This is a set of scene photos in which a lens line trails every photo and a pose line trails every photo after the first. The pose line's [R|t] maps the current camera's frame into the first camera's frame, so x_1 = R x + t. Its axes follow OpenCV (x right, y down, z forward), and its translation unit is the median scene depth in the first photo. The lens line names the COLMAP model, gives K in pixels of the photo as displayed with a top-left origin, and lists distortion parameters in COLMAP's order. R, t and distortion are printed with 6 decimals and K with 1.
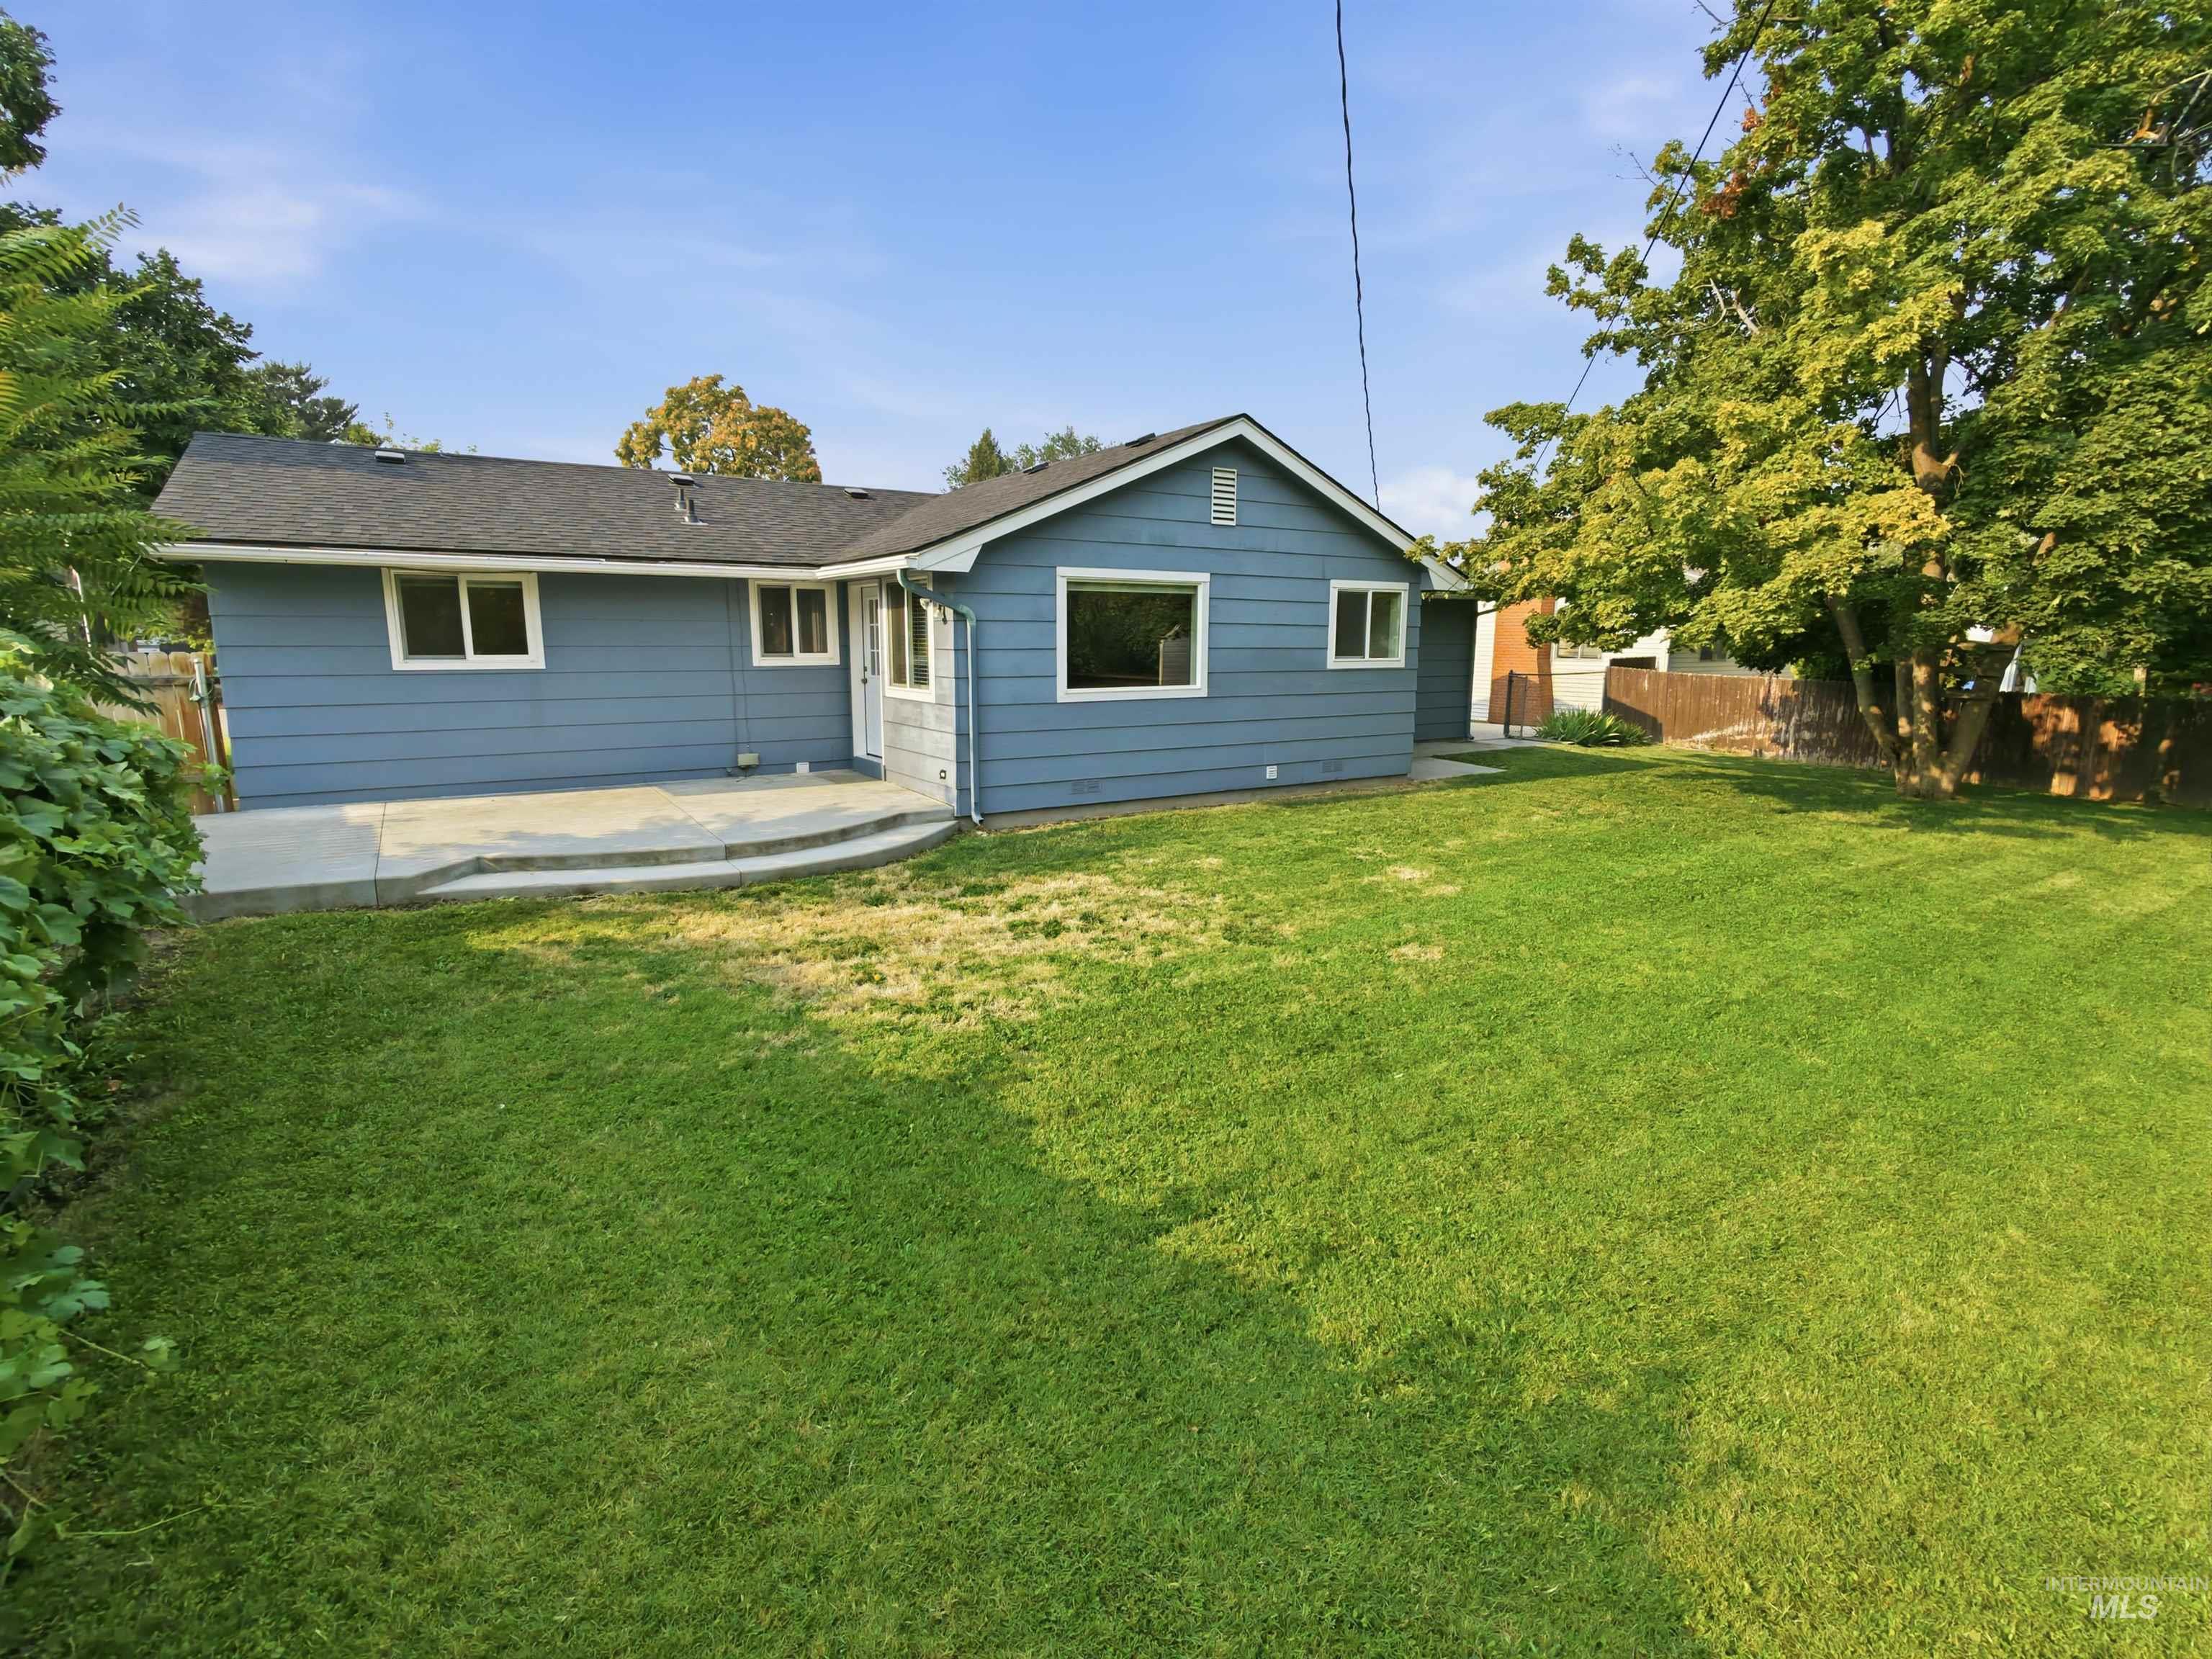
lens RADIAL K [[1071.1, 0, 1112.7], [0, 1071.1, 833.2], [0, 0, 1]] dist [0.001949, 0.002264]
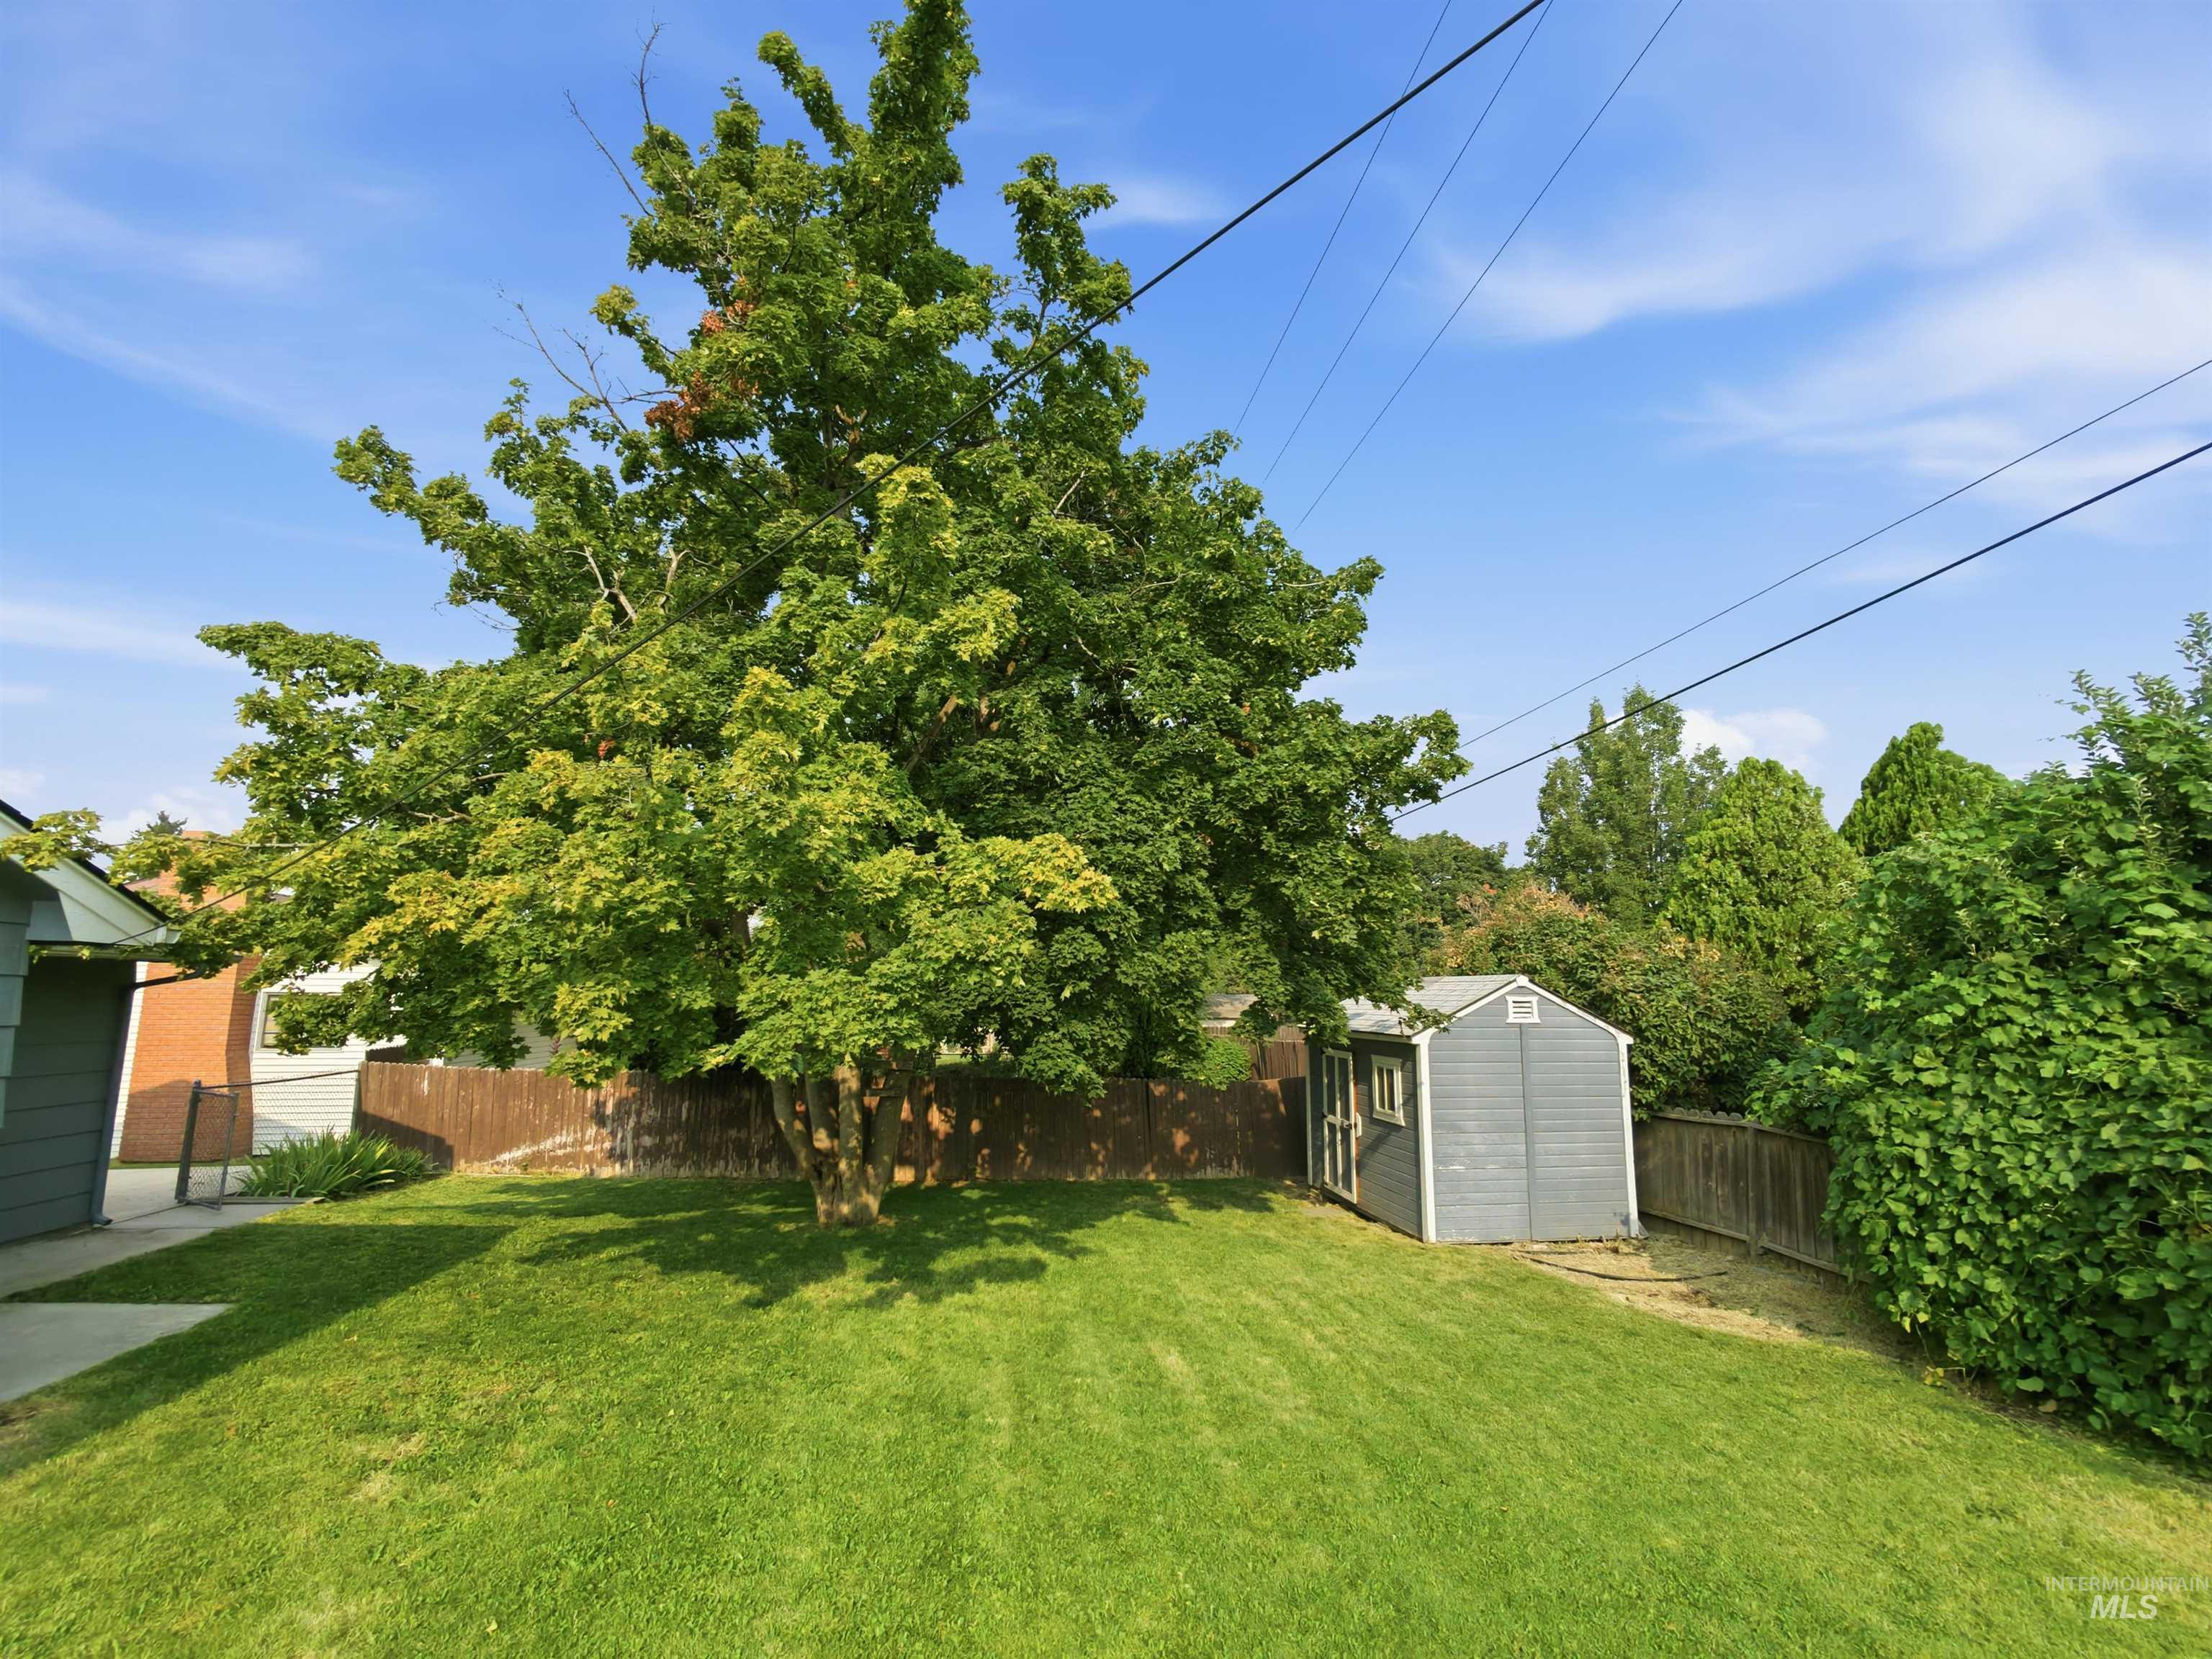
lens RADIAL K [[1071.1, 0, 1112.7], [0, 1071.1, 833.2], [0, 0, 1]] dist [0.001949, 0.002264]
pose [[0.455013, 0.137003, 0.879883, 0.098334], [0.158348, 0.959898, -0.231348, -0.097409], [-0.876293, 0.244594, 0.415072, 0.420310]]
